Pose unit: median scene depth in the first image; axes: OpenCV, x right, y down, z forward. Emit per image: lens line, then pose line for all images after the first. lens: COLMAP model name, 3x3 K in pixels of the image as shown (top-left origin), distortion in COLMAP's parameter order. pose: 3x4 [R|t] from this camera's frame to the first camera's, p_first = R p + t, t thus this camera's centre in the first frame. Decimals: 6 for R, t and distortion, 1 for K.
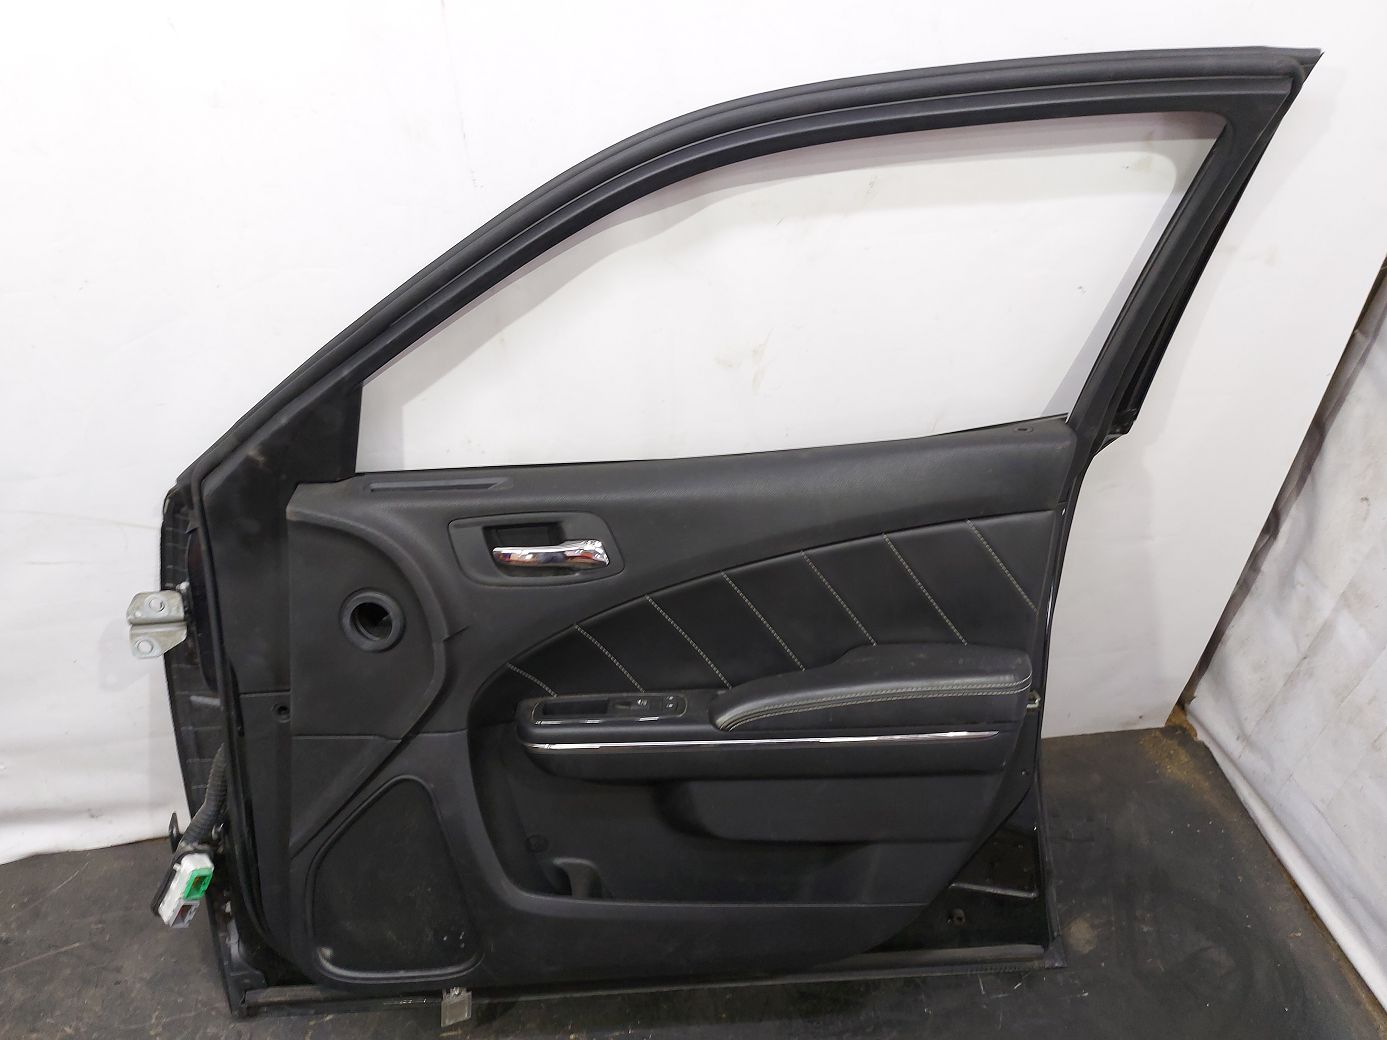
lens RADIAL K [[1004.7, 0, 696.3], [0, 1004.7, 521.8], [0, 0, 1]] dist [0.056273, -0.066356]
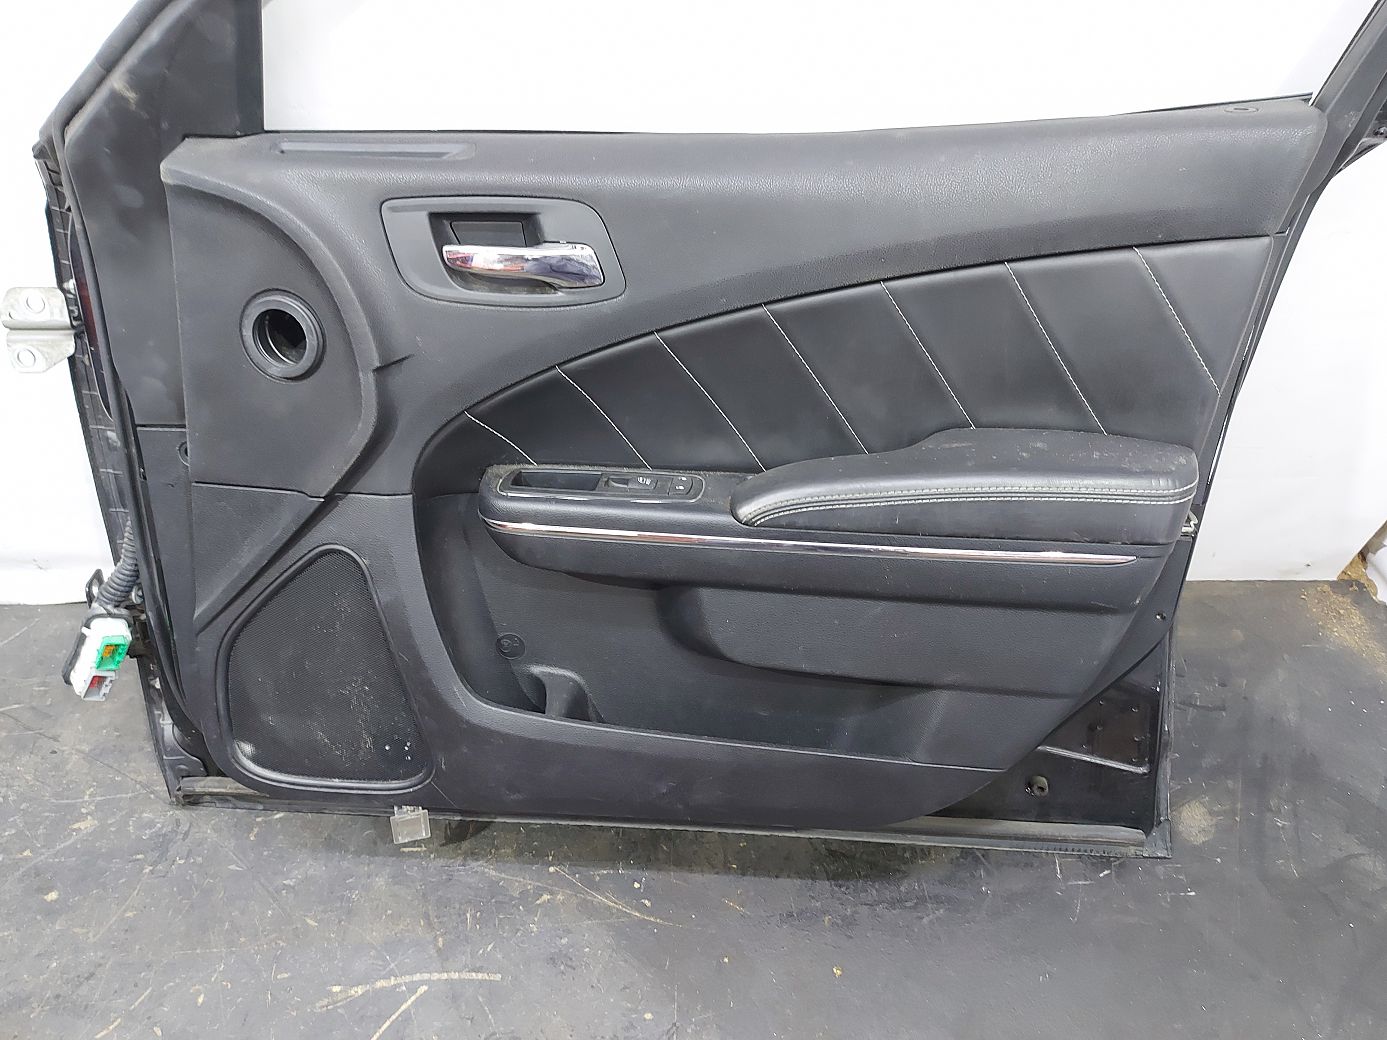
lens RADIAL K [[1004.7, 0, 678.5], [0, 1004.7, 516.9], [0, 0, 1]] dist [0.056273, -0.066356]
pose [[0.991372, 0.082354, -0.101978, 0.049432], [-0.064051, 0.983138, 0.171279, 0.076764], [0.114364, -0.163269, 0.979931, 0.265031]]
